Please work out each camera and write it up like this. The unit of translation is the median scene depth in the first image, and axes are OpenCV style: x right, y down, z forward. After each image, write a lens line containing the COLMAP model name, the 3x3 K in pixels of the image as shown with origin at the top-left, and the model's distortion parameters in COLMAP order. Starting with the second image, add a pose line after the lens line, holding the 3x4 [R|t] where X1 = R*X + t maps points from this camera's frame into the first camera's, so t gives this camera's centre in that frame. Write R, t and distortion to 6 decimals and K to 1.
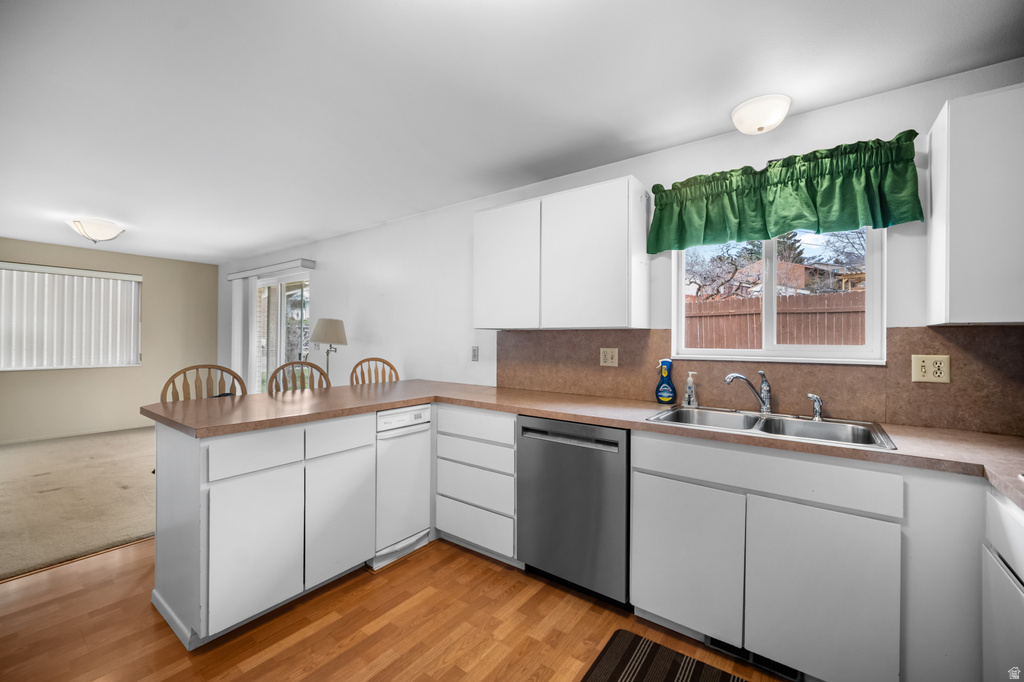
lens RADIAL K [[421.0, 0, 511.8], [0, 421.0, 333.5], [0, 0, 1]] dist [-0.001865, -0.000298]
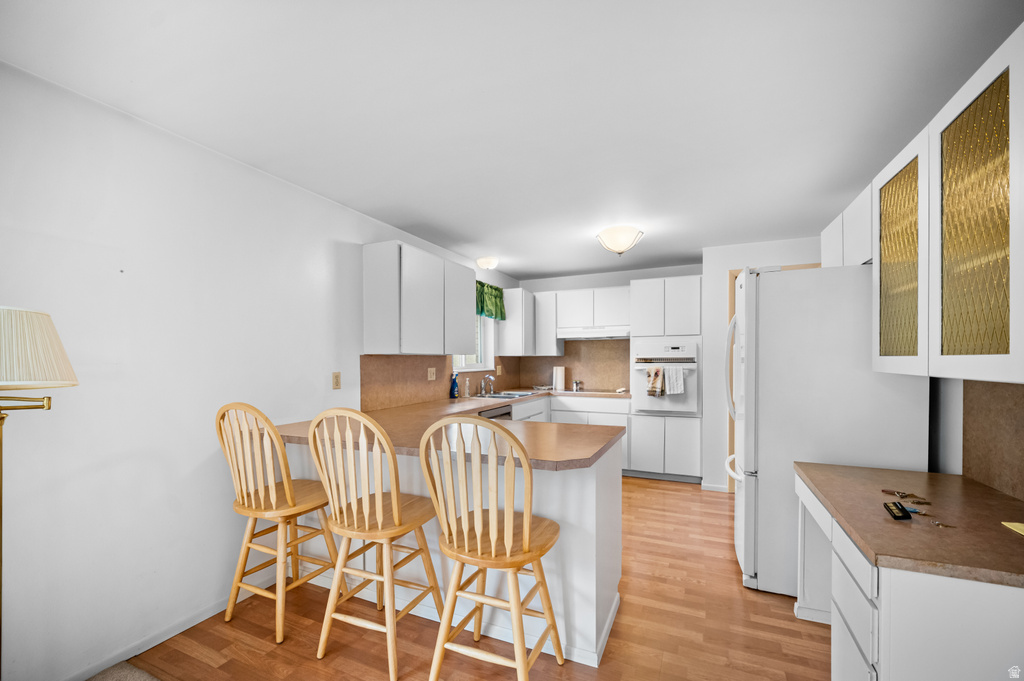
lens RADIAL K [[432.9, 0, 507.7], [0, 432.9, 360.3], [0, 0, 1]] dist [-0.000246, -0.000065]
pose [[-0.219968, -0.004951, 0.975494, -1.460988], [-0.005734, 0.999976, 0.003782, 0.000664], [-0.975490, -0.004761, -0.219992, 1.198170]]
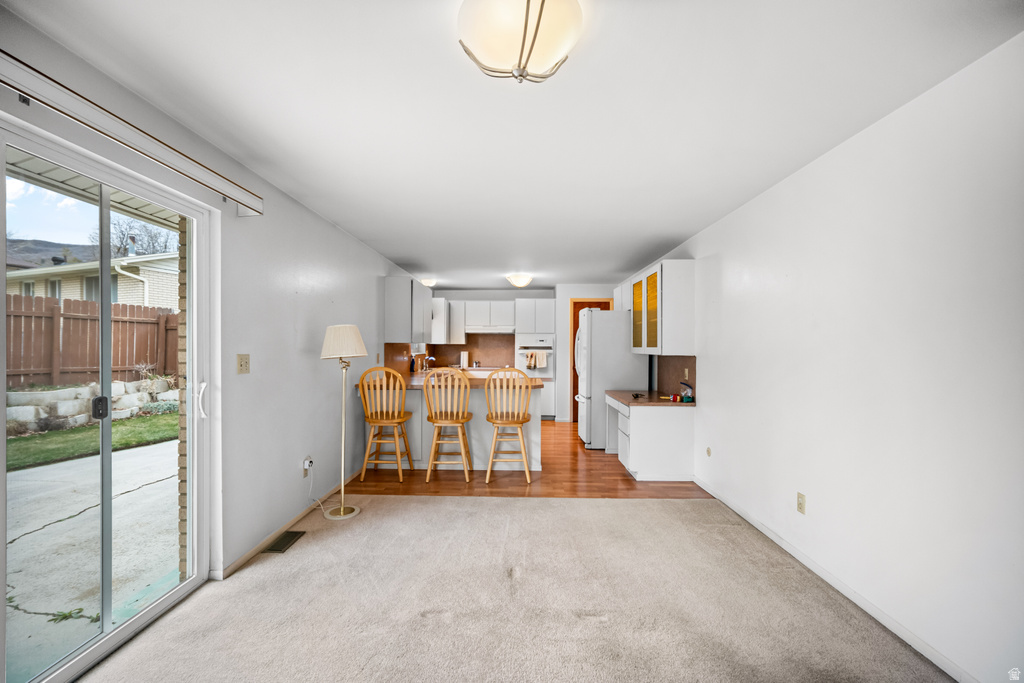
lens RADIAL K [[421.0, 0, 511.8], [0, 421.0, 334.0], [0, 0, 1]] dist [-0.001865, -0.000298]
pose [[-0.582607, 0.016297, 0.812590, -2.192919], [-0.014481, 0.999432, -0.030427, -0.001260], [-0.812625, -0.029494, -0.582040, 2.070783]]
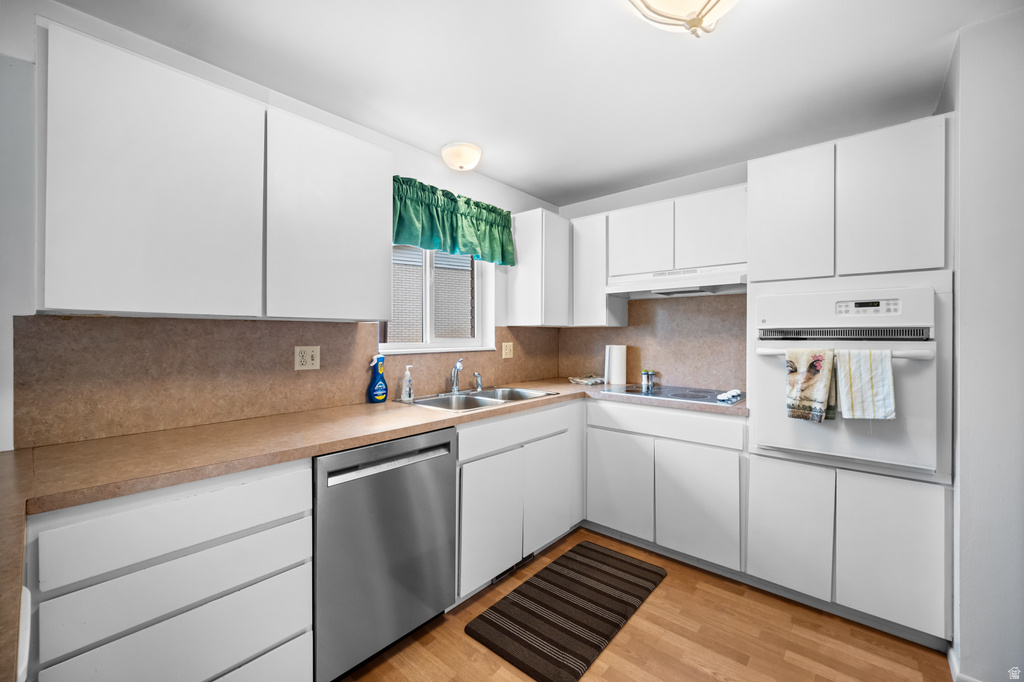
lens RADIAL K [[421.0, 0, 511.8], [0, 421.0, 333.5], [0, 0, 1]] dist [-0.001865, -0.000298]
pose [[0.061946, -0.000427, 0.998079, -0.563516], [-0.010501, 0.999944, 0.001080, 0.008034], [-0.998024, -0.010548, 0.061938, 0.652548]]
